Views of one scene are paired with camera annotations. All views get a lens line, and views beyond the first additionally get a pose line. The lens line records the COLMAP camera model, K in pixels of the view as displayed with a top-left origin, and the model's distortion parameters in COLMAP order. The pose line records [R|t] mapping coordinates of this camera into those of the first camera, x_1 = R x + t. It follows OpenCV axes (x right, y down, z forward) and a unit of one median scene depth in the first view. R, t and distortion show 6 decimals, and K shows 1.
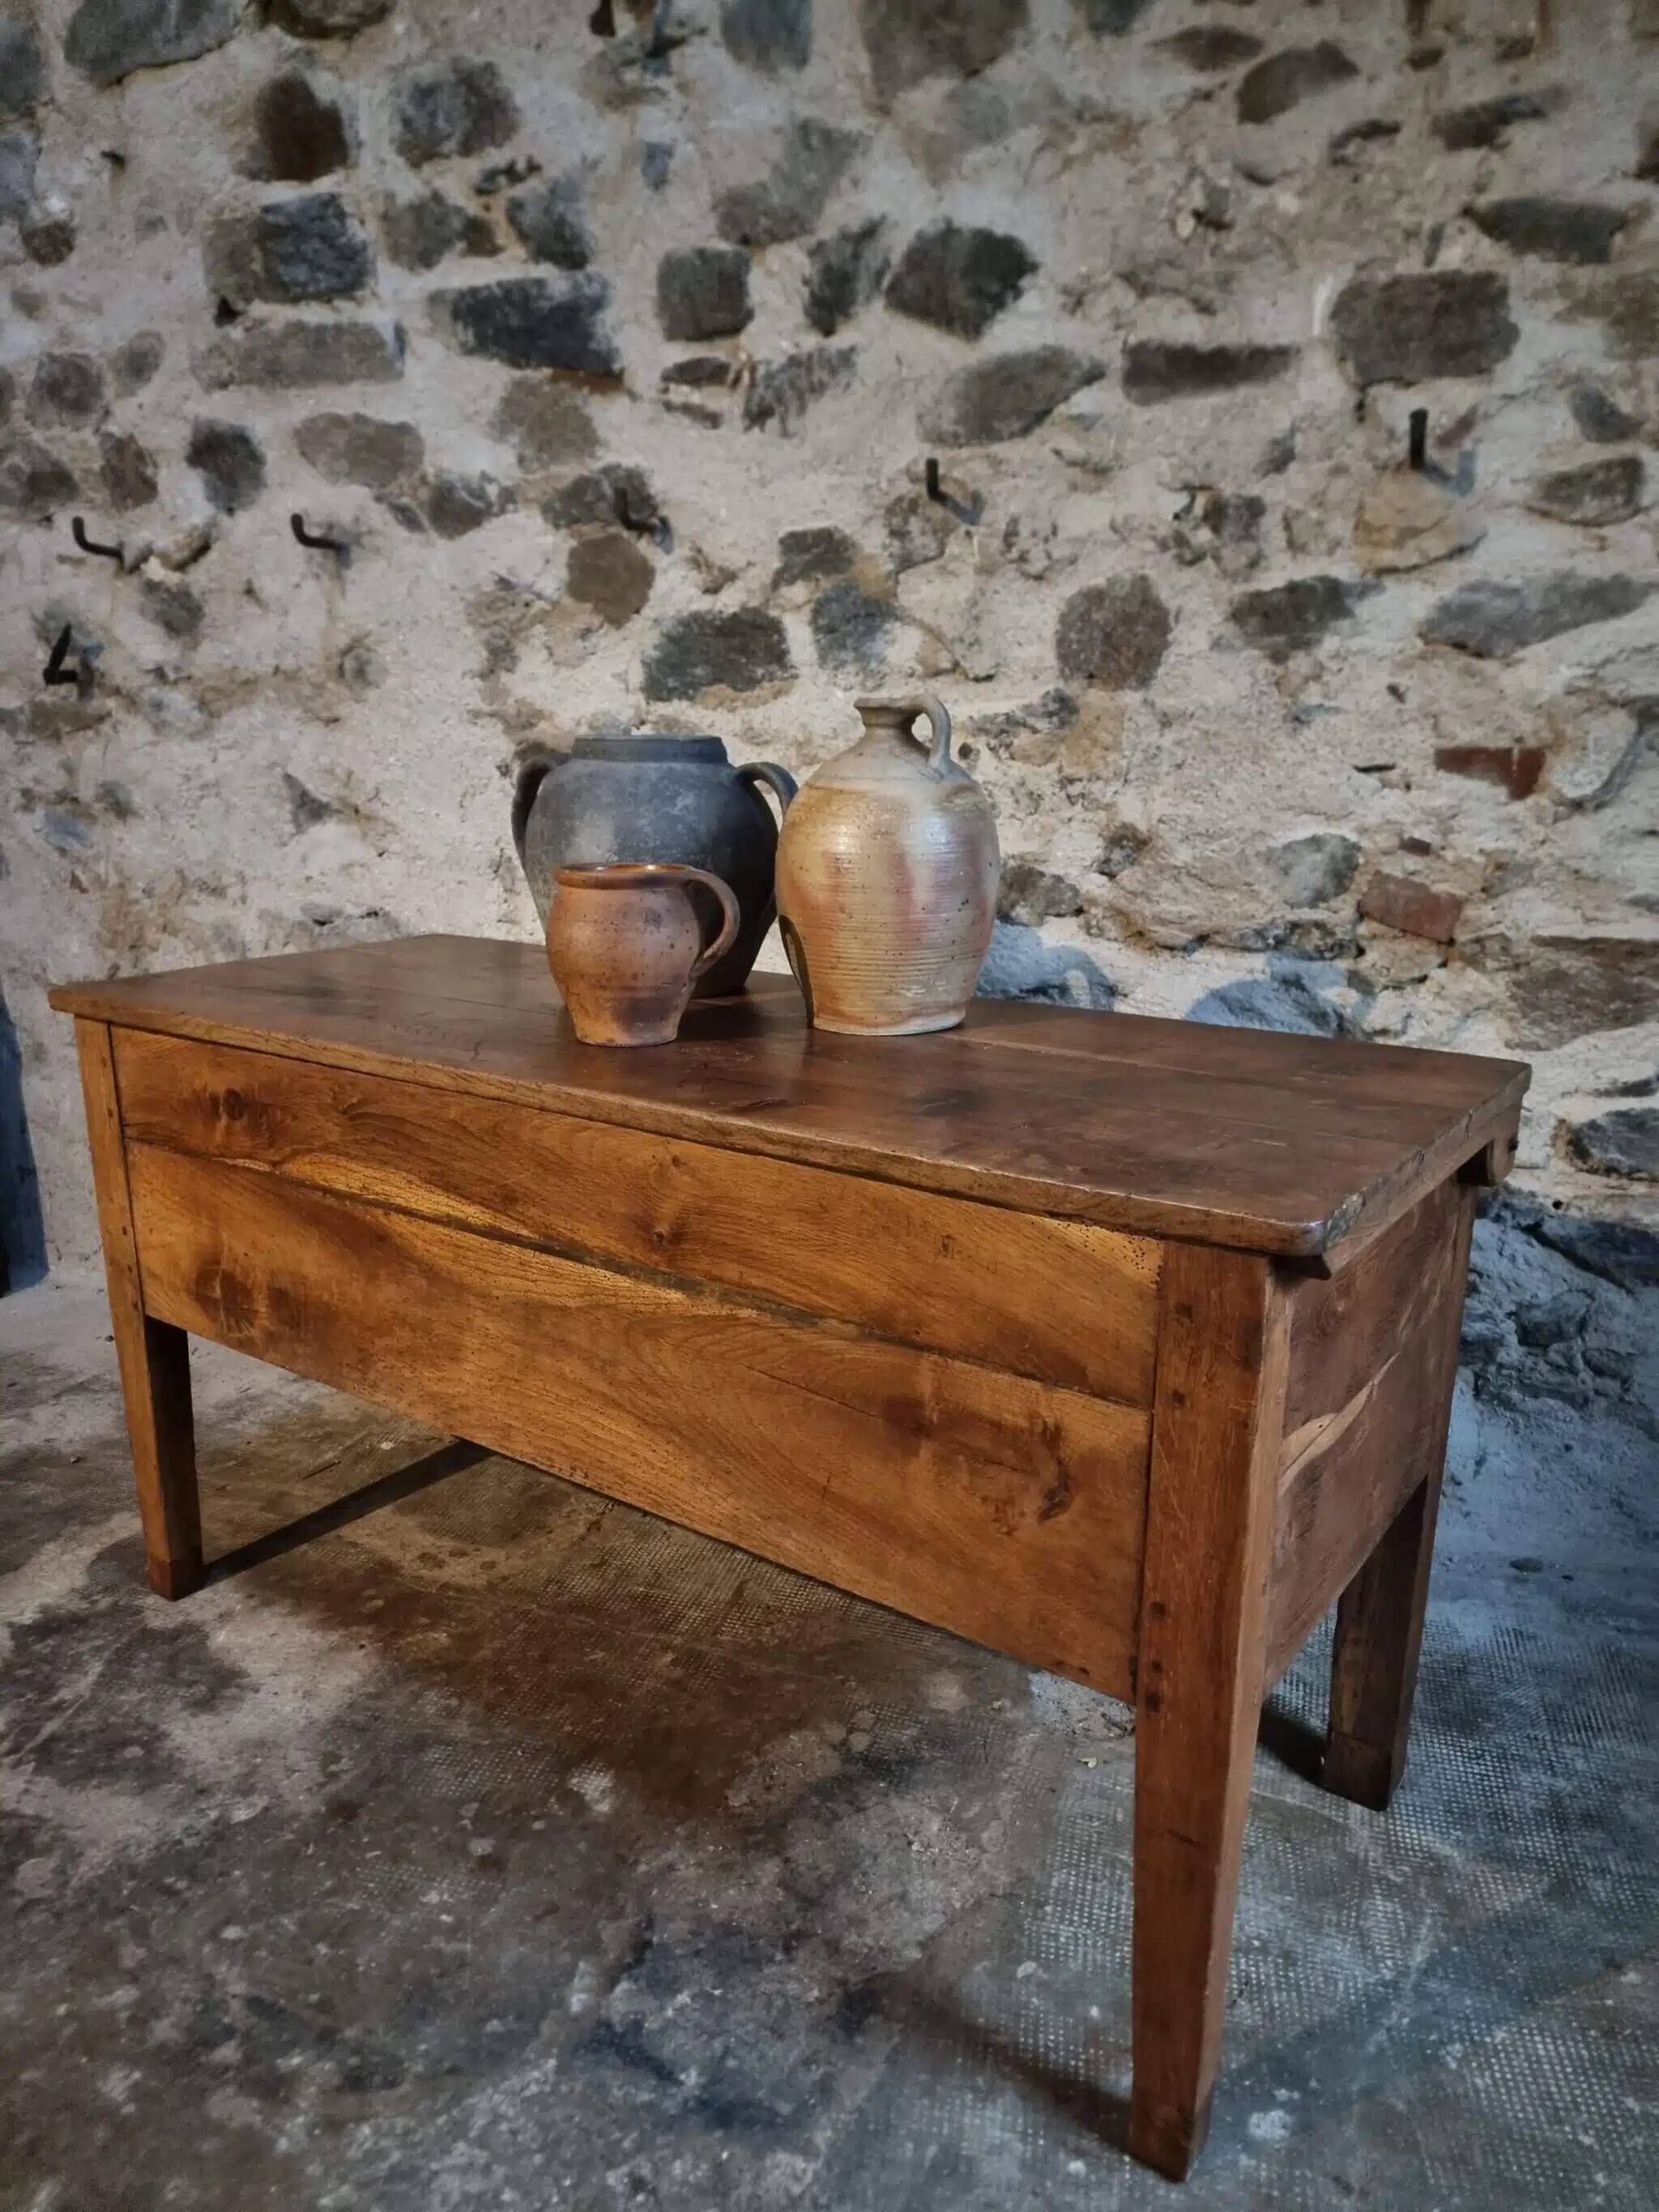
lens RADIAL K [[1538.1, 0, 810.8], [0, 1538.1, 1117.7], [0, 0, 1]] dist [0.068135, -0.069654]
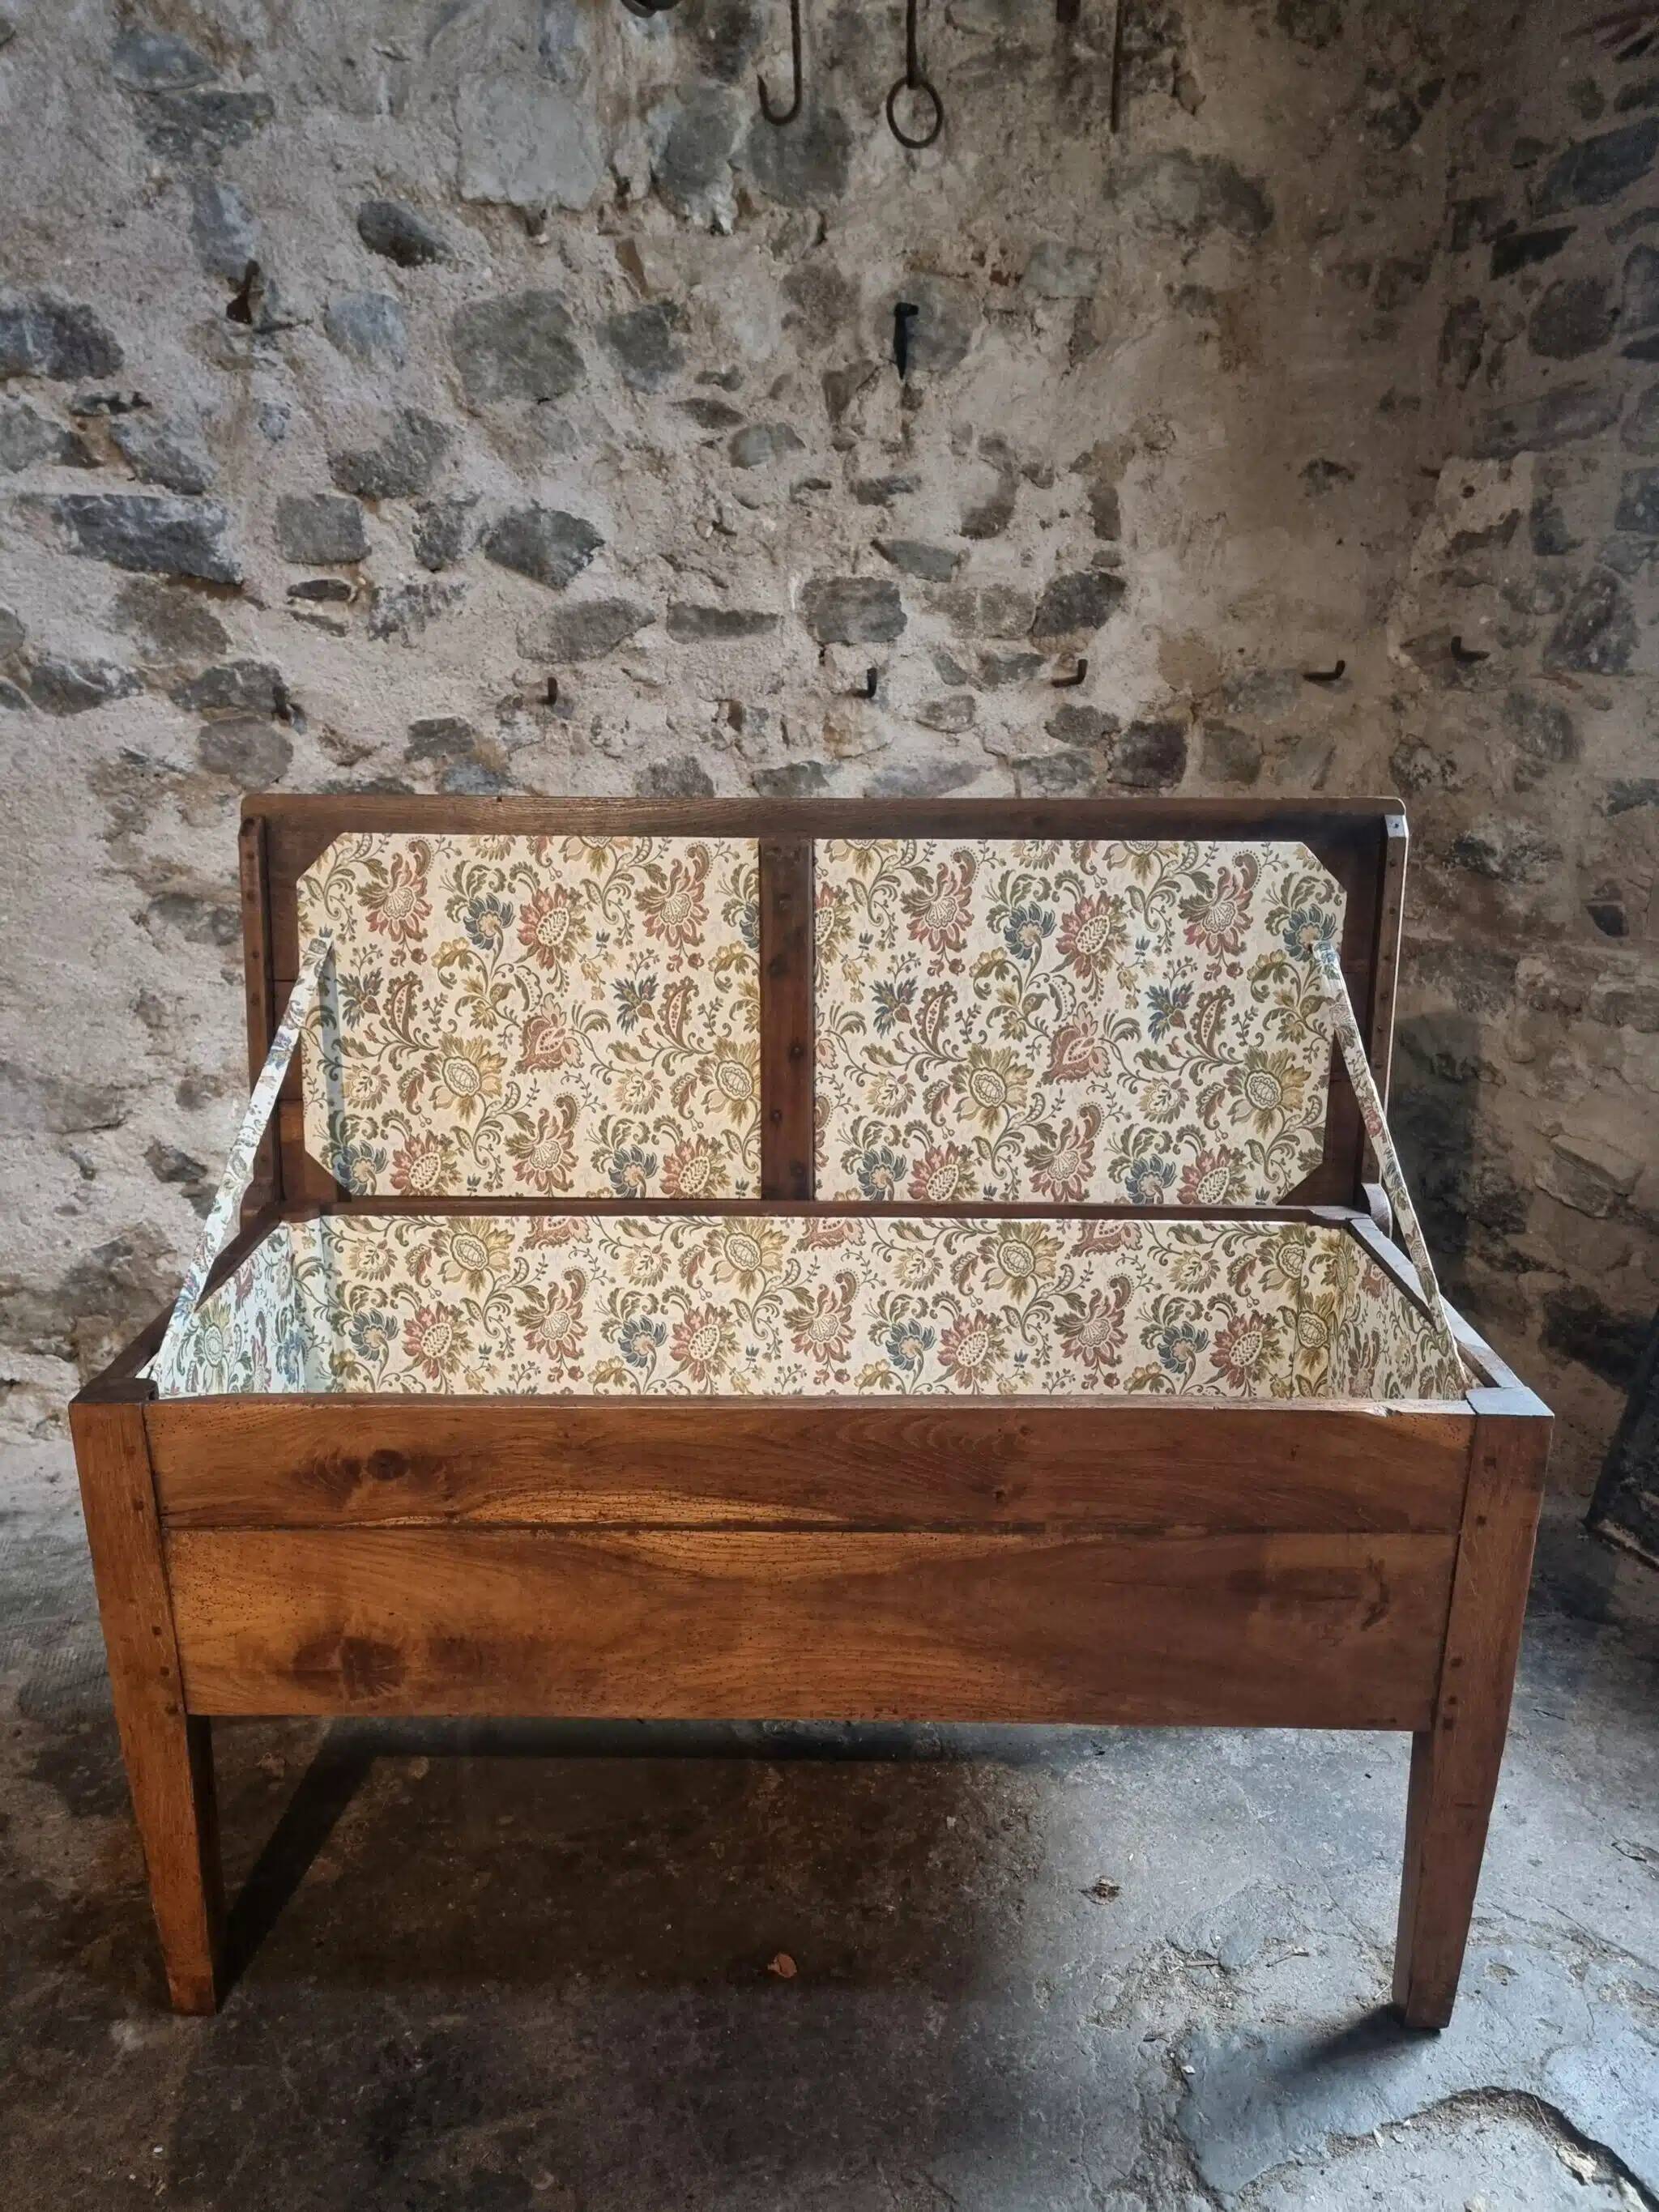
lens RADIAL K [[1552.1, 0, 820.1], [0, 1552.1, 1143.0], [0, 0, 1]] dist [0.084383, -0.070634]
pose [[0.777800, -0.192968, 0.598156, -0.626603], [0.166583, 0.980959, 0.099850, -0.119949], [-0.606034, 0.021979, 0.795135, -0.219800]]
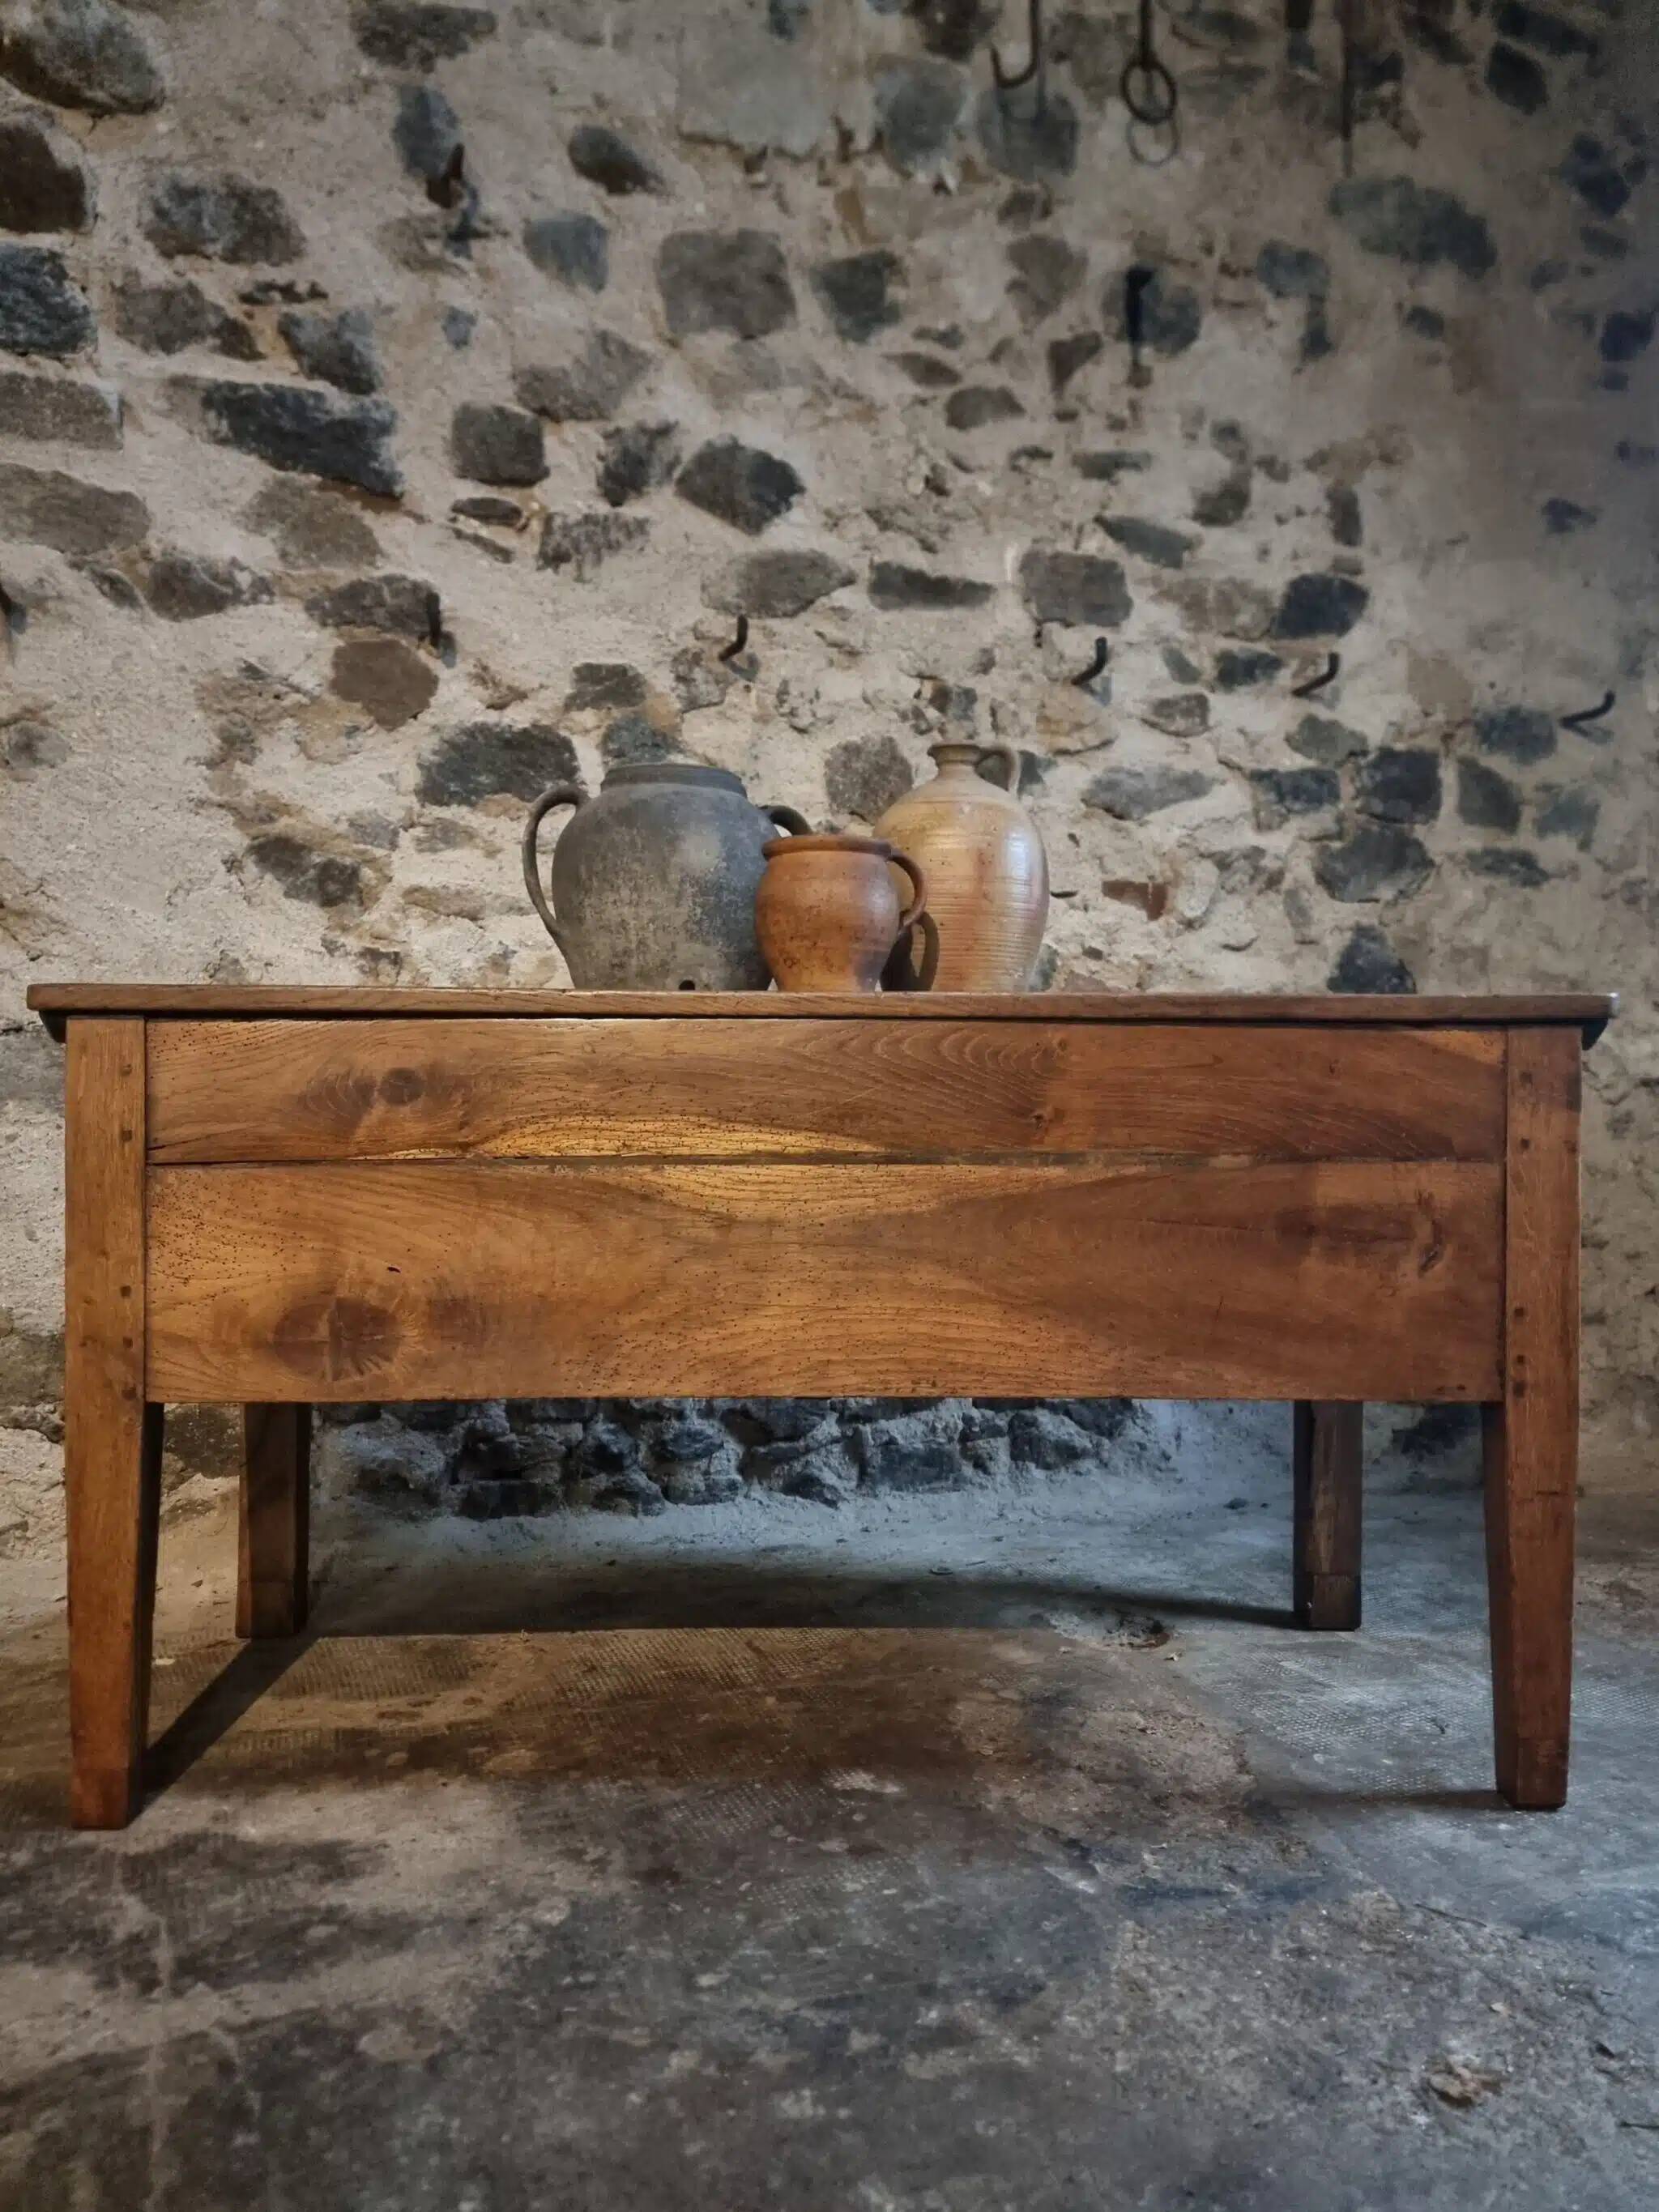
lens RADIAL K [[1575.9, 0, 823.8], [0, 1575.9, 1110.4], [0, 0, 1]] dist [0.071617, -0.074608]
pose [[0.781437, 0.002890, 0.623977, -0.608864], [0.151537, 0.969173, -0.194267, 0.176121], [-0.605303, 0.246363, 0.756910, 0.145569]]
